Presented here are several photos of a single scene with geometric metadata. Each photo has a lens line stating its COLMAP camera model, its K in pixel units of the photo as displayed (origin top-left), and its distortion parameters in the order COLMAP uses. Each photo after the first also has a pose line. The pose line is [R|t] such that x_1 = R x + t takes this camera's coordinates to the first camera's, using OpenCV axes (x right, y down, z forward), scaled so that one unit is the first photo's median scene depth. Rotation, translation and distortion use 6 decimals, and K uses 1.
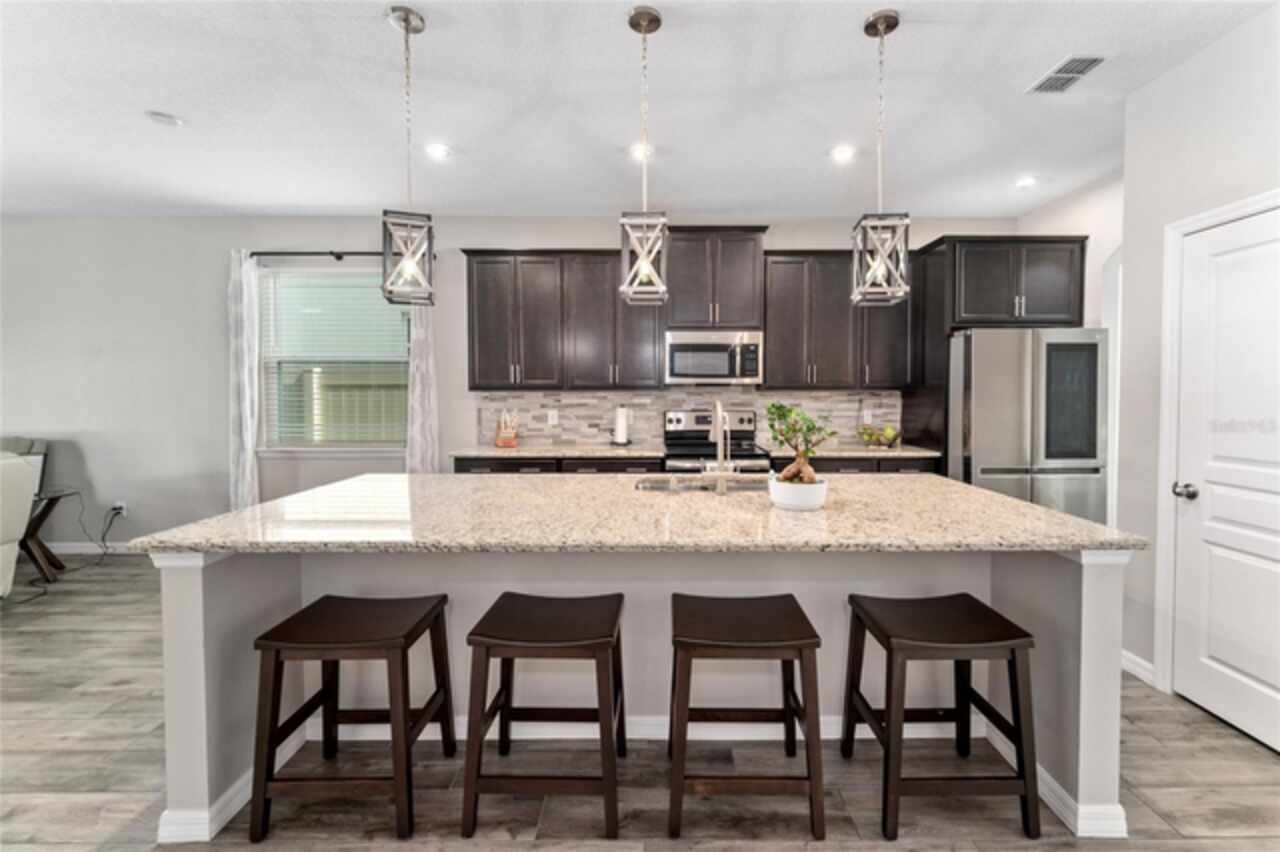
lens RADIAL K [[503.1, 0, 663.2], [0, 503.1, 416.0], [0, 0, 1]] dist [0.000403, -0.000152]
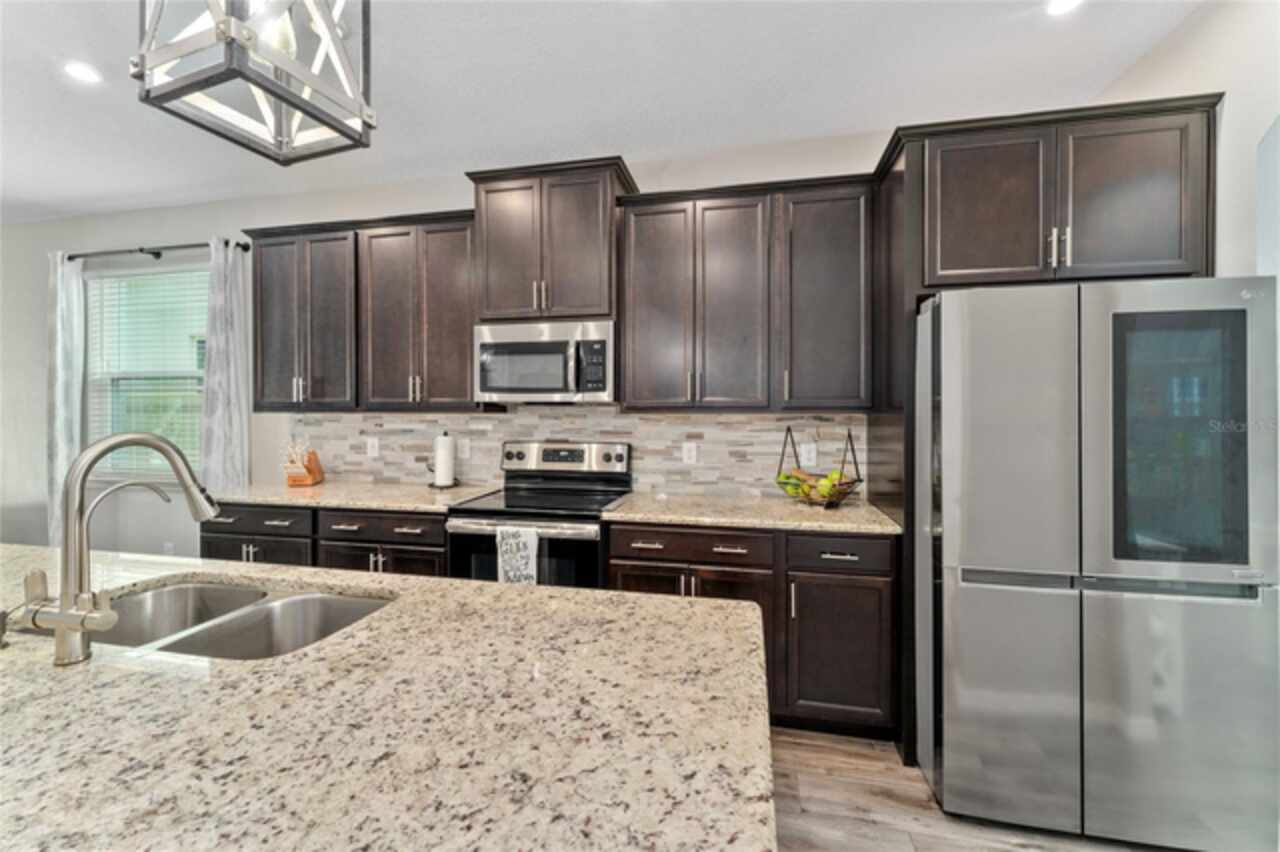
lens RADIAL K [[503.1, 0, 643.4], [0, 503.1, 422.7], [0, 0, 1]] dist [0.000403, -0.000152]
pose [[0.977035, 0.006197, -0.212987, 0.341715], [-0.012320, 0.999548, -0.027432, -0.018857], [0.212720, 0.029426, 0.976670, 0.353597]]
